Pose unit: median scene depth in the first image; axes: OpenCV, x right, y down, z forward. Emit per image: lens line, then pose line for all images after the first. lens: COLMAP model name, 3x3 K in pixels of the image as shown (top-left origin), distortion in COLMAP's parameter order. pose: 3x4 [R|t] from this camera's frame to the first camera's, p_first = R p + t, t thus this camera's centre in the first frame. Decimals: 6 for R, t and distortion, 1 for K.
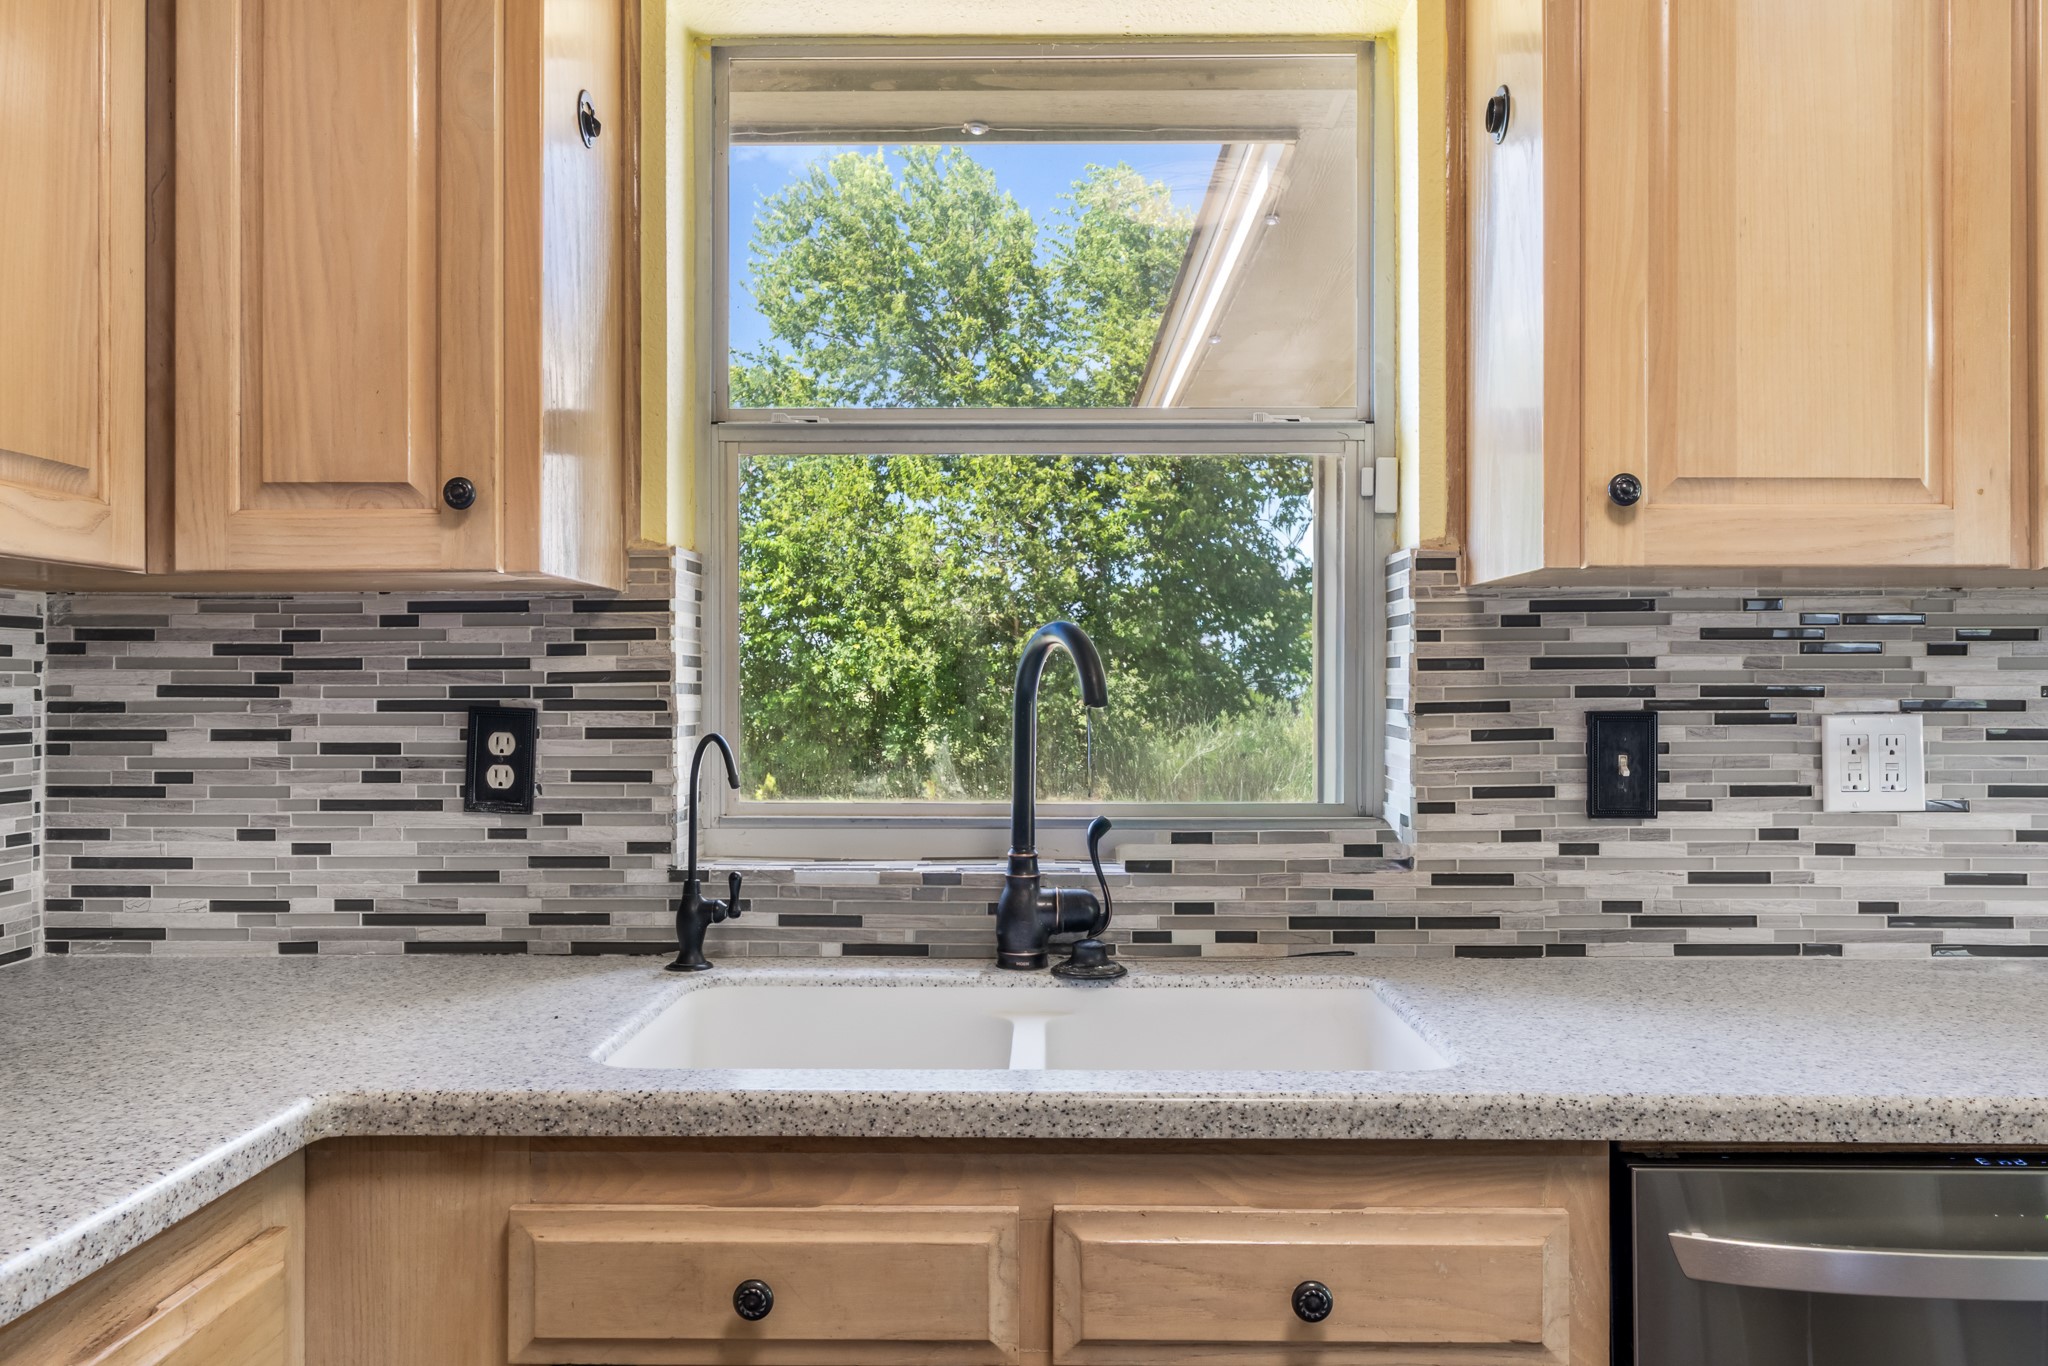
lens RADIAL K [[1565.4, 0, 1024.0], [0, 1565.4, 683.0], [0, 0, 1]] dist [0.003957, 0.002572]
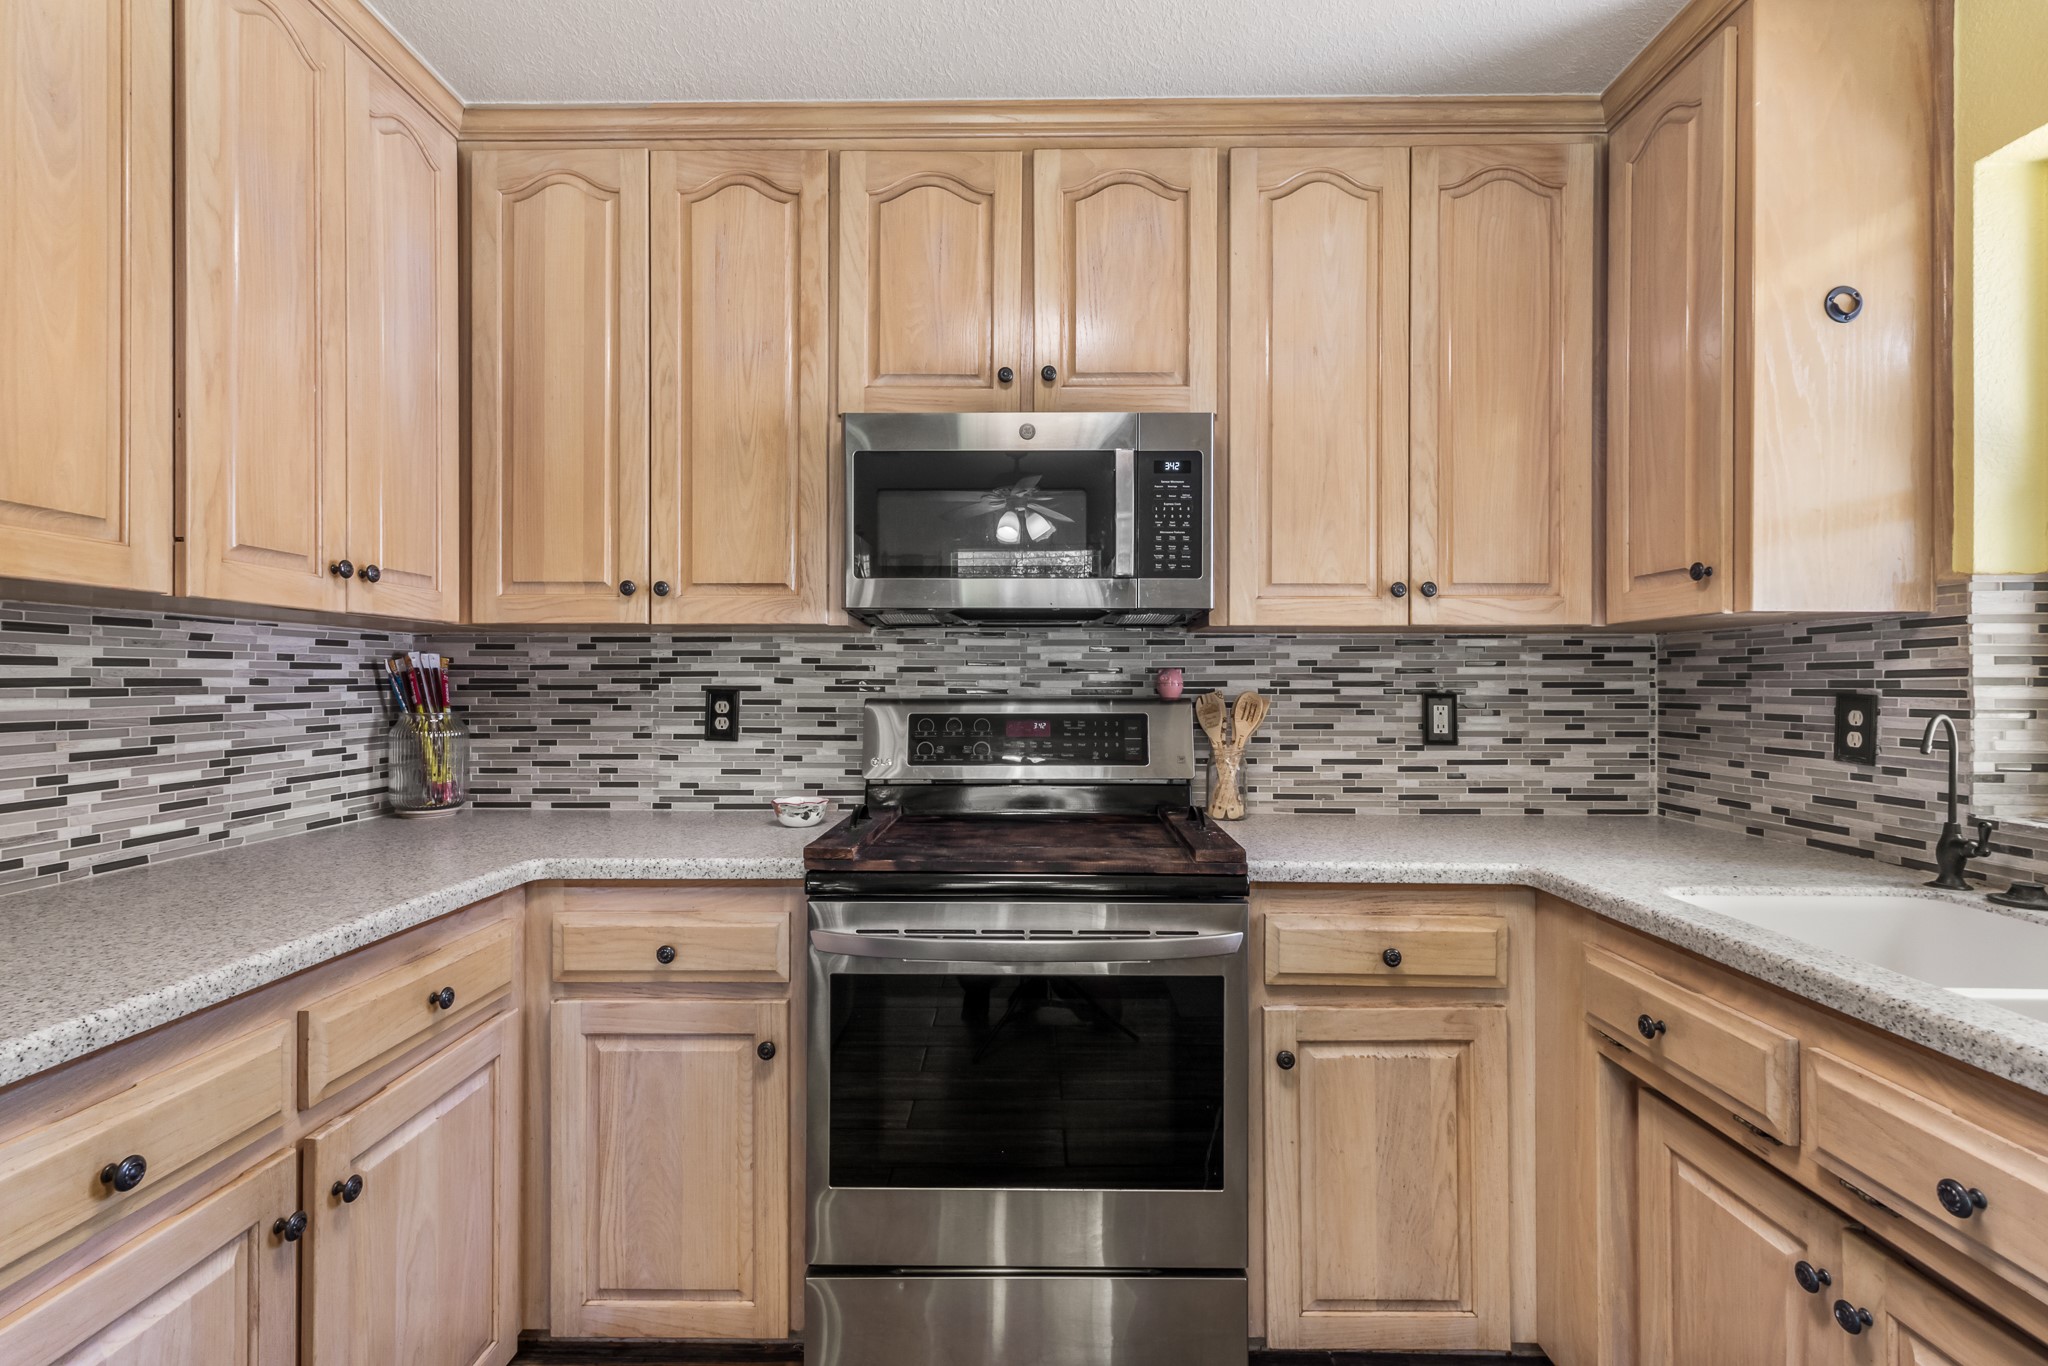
lens RADIAL K [[871.5, 0, 1021.4], [0, 871.5, 681.2], [0, 0, 1]] dist [0.008319, -0.000820]
pose [[0.031116, -0.001056, -0.999515, 0.489094], [0.002819, 0.999996, -0.000969, 0.001603], [0.999512, -0.002788, 0.031118, 0.161855]]
